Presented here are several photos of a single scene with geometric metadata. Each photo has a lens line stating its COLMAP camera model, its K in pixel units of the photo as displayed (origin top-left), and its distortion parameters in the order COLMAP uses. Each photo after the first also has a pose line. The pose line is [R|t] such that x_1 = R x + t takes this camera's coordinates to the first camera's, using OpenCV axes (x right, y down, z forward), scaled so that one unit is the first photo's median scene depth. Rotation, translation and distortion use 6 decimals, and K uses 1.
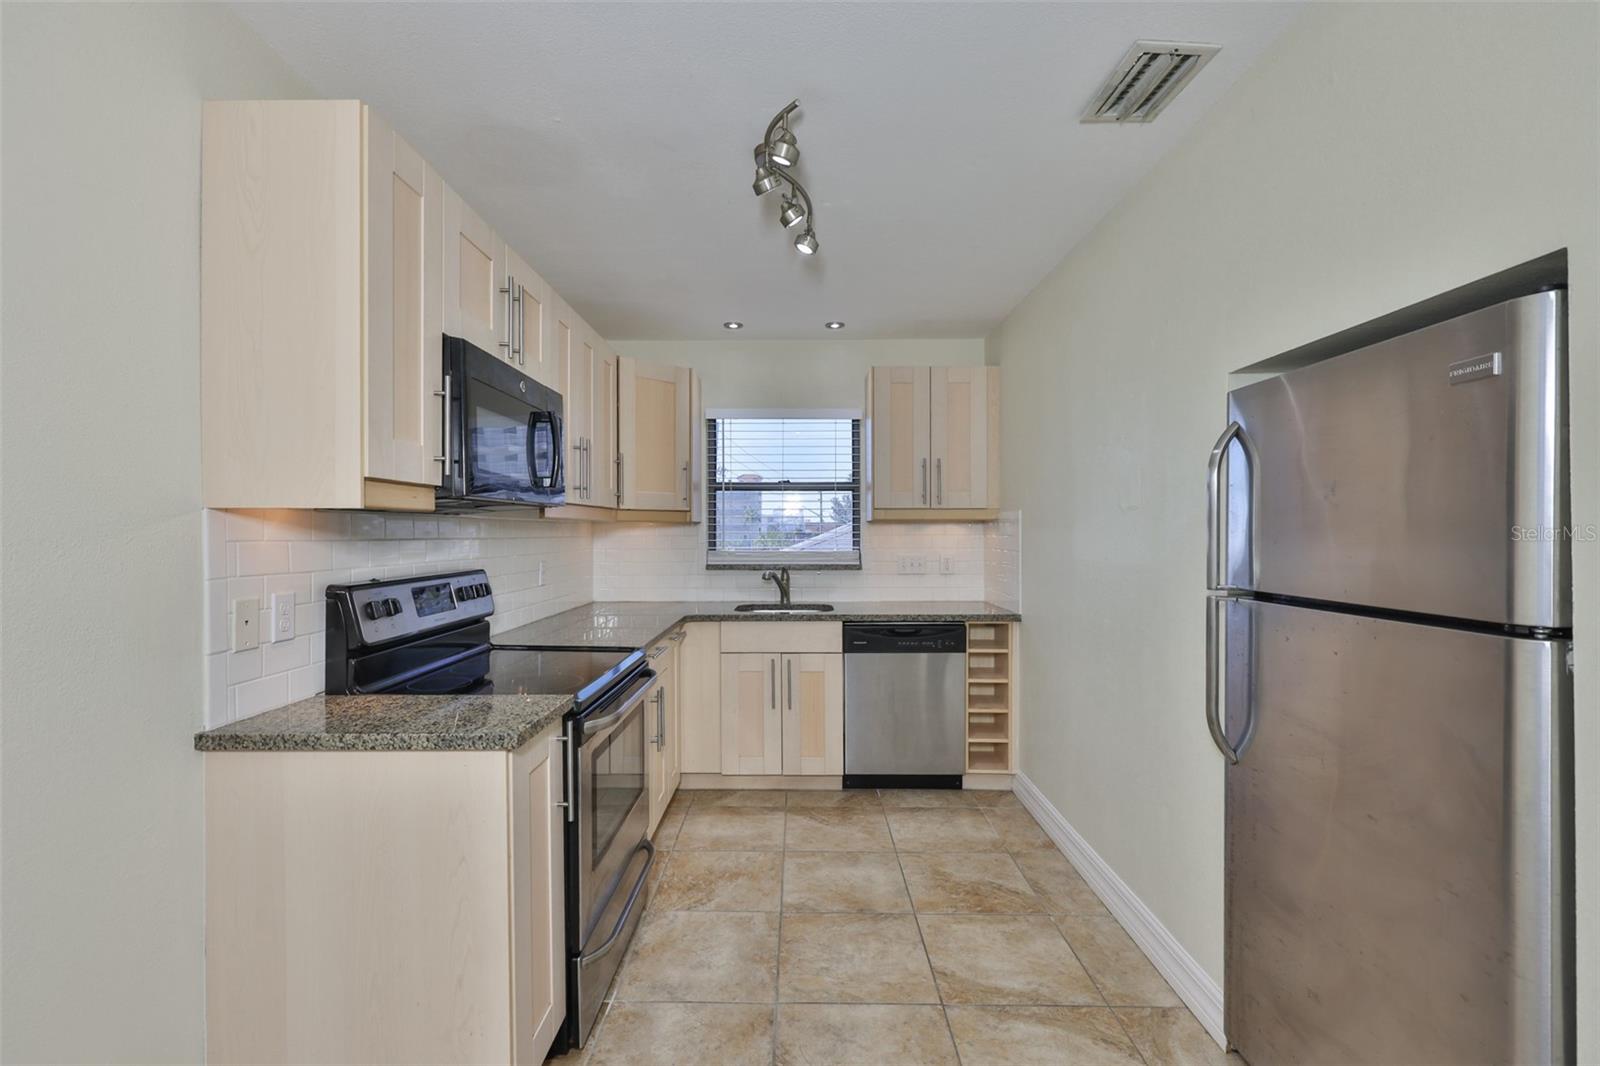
lens RADIAL K [[688.9, 0, 800.0], [0, 688.9, 533.0], [0, 0, 1]] dist [-0.001829, -0.000016]
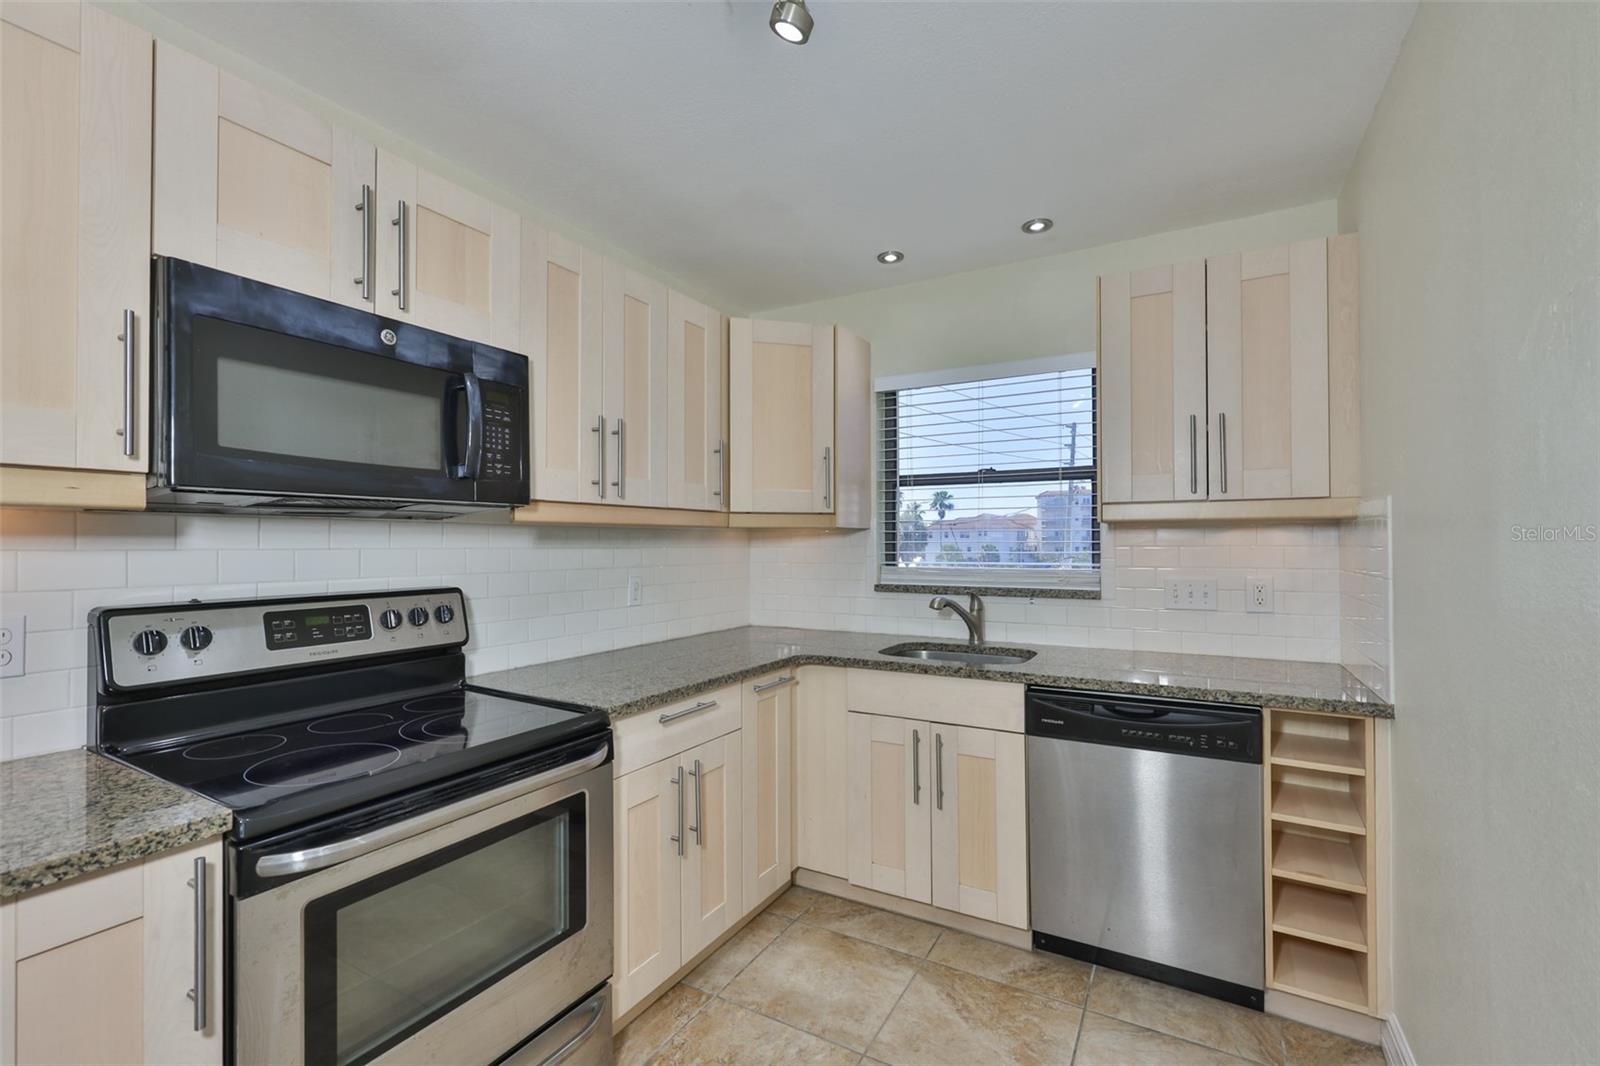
lens RADIAL K [[688.9, 0, 800.0], [0, 688.9, 533.0], [0, 0, 1]] dist [-0.001829, -0.000016]
pose [[0.869614, -0.005233, -0.493704, 0.189759], [-0.001563, 0.999910, -0.013352, 0.000128], [0.493729, 0.012383, 0.869528, 0.344126]]
